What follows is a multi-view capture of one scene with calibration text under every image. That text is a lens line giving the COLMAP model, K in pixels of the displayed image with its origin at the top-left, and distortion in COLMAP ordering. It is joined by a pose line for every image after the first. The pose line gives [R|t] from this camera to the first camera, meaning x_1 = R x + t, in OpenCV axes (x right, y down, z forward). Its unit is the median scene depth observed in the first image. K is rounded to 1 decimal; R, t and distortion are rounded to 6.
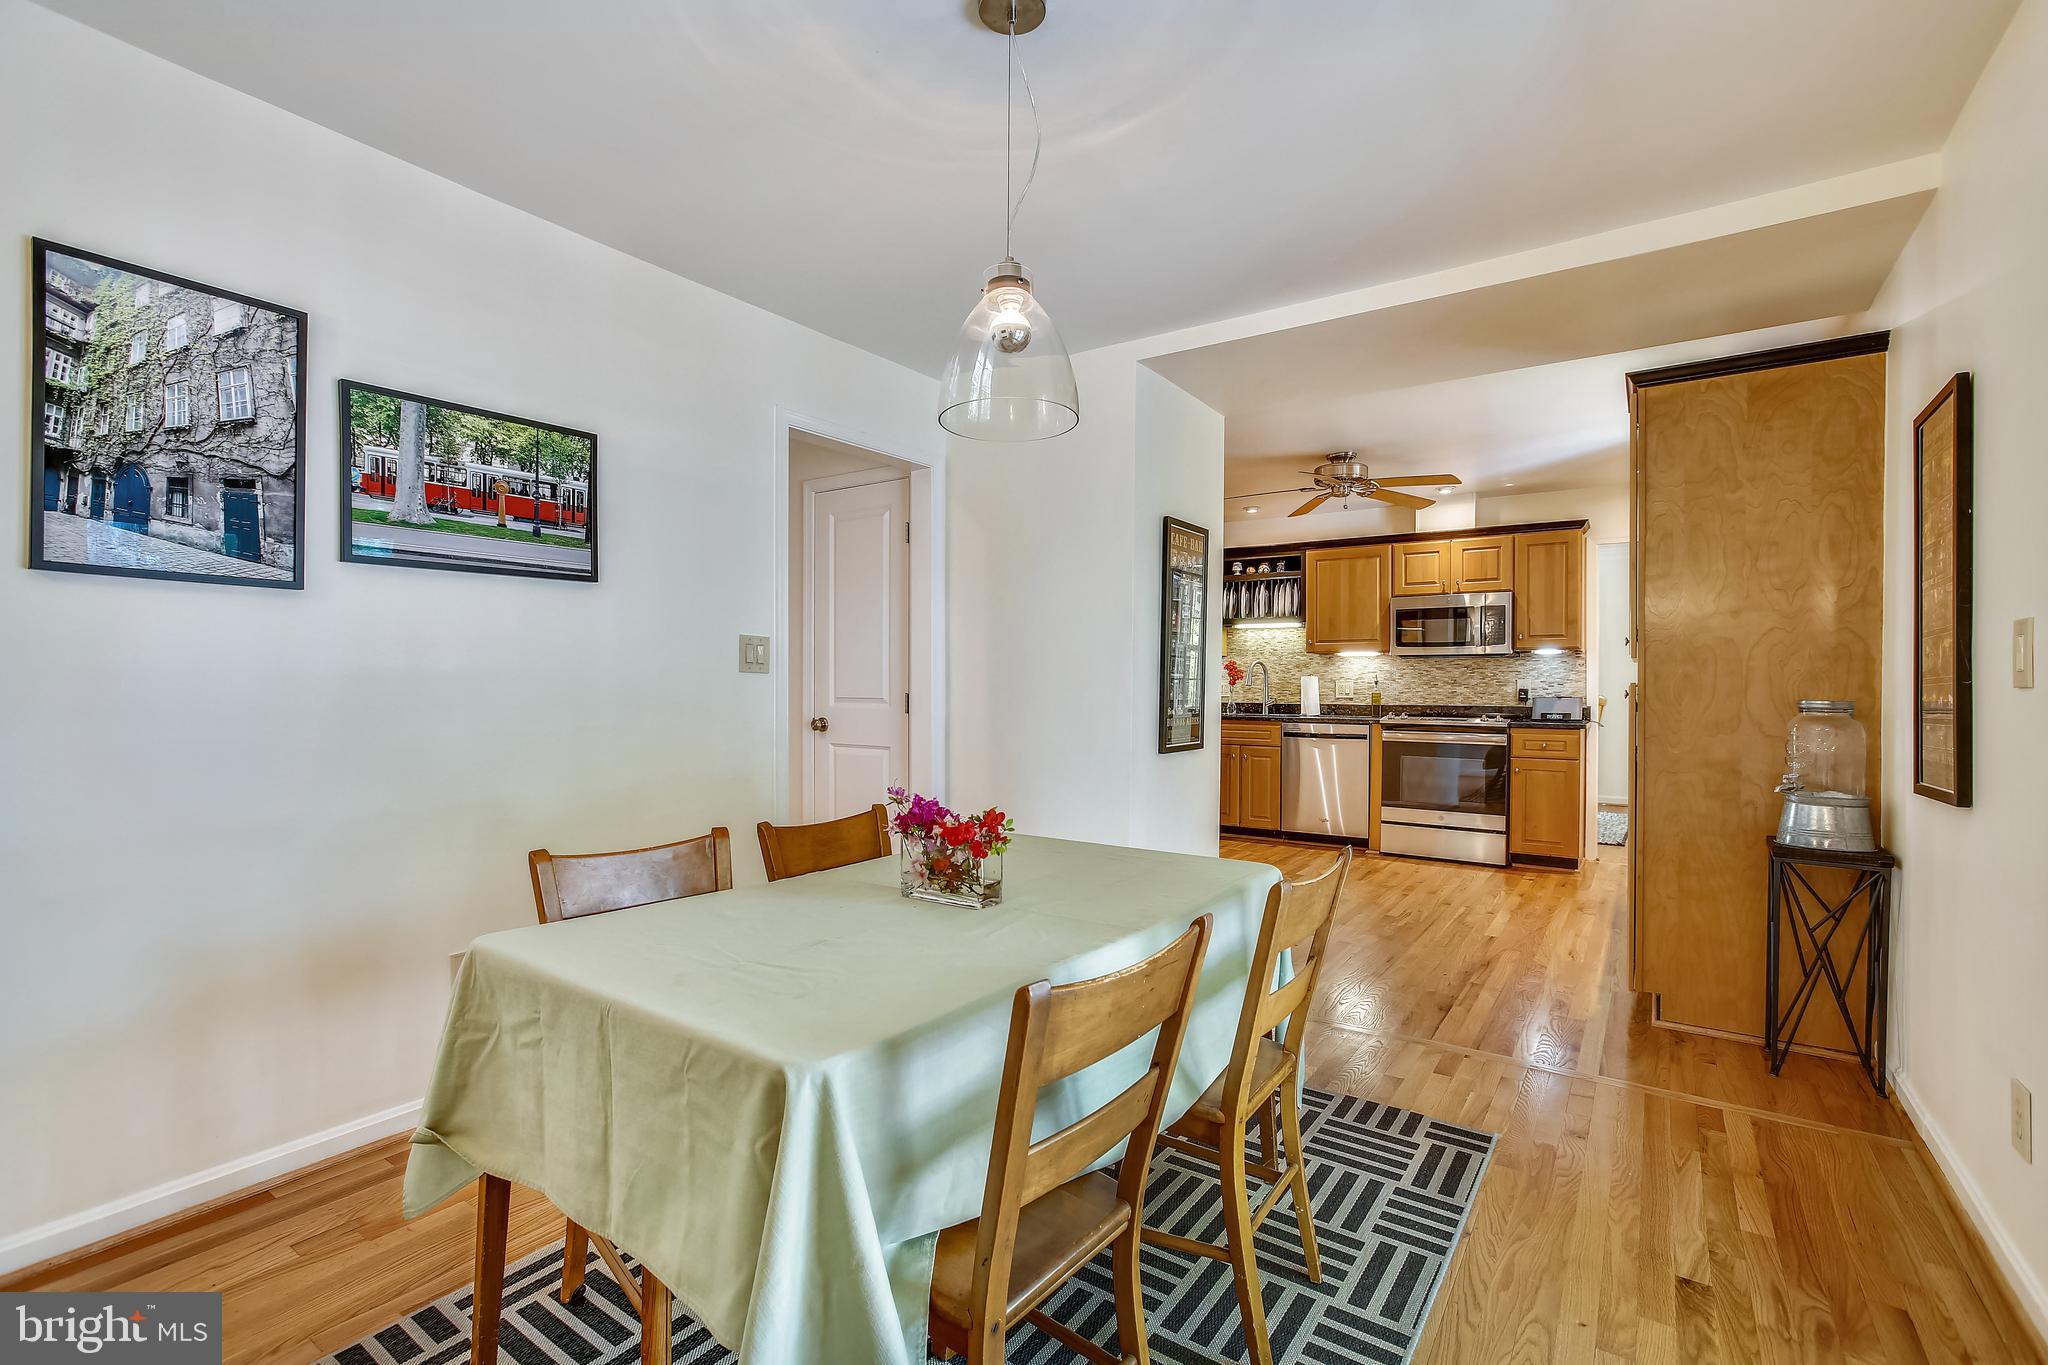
lens RADIAL K [[934.1, 0, 1021.9], [0, 934.1, 684.1], [0, 0, 1]] dist [-0.002765, -0.000171]
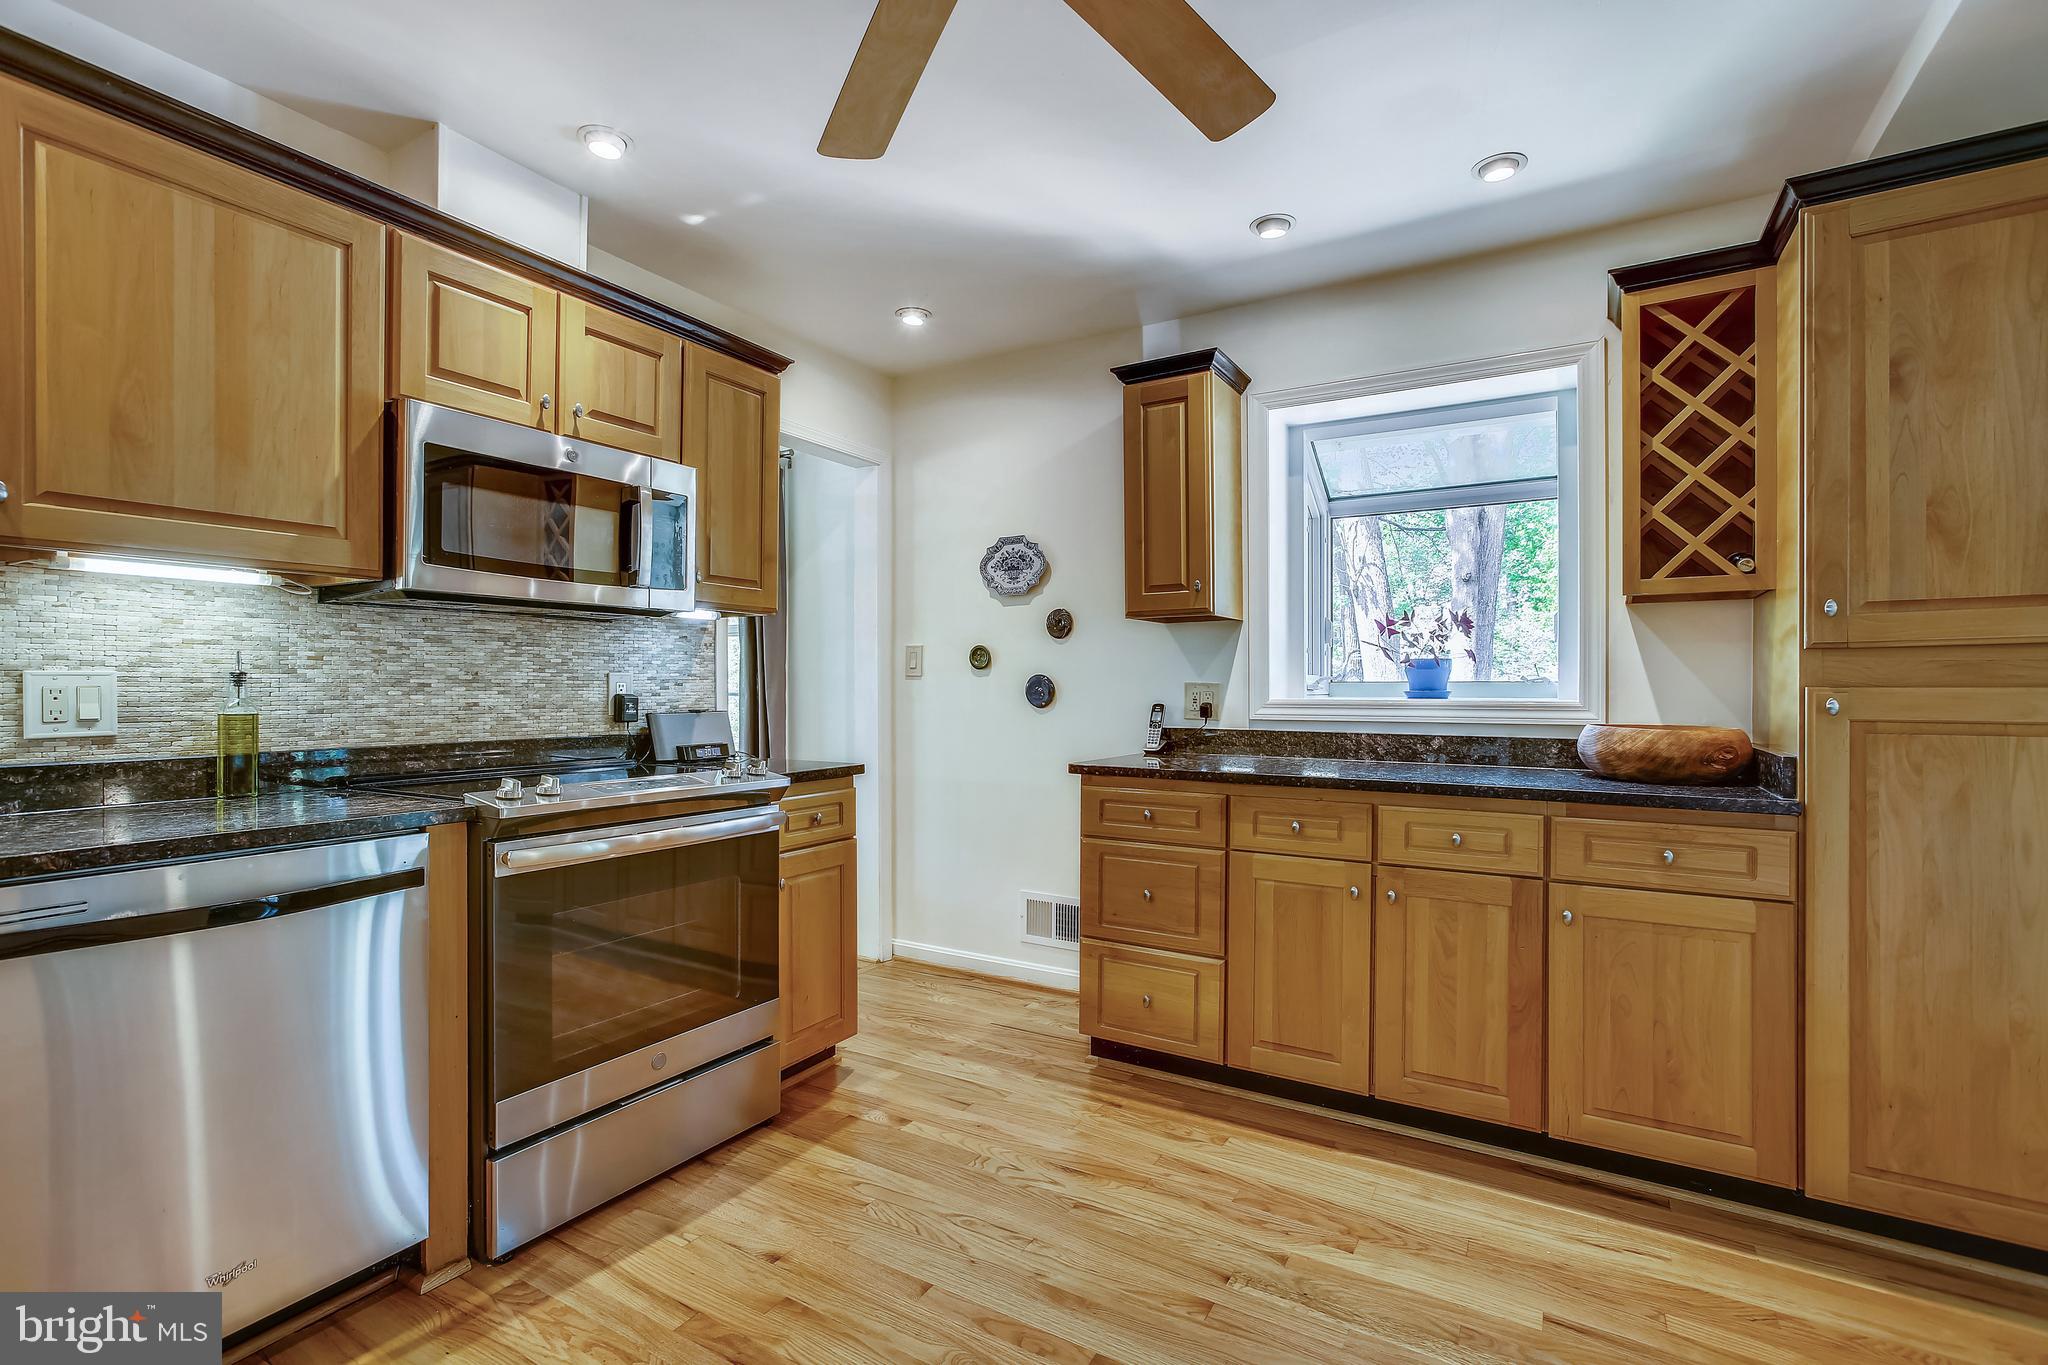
lens RADIAL K [[934.1, 0, 1023.1], [0, 934.1, 674.1], [0, 0, 1]] dist [-0.002765, -0.000171]
pose [[-0.071761, 0.009942, 0.997372, 0.080898], [-0.000142, 0.999950, -0.009978, -0.000026], [-0.997422, -0.000857, -0.071756, 0.835654]]
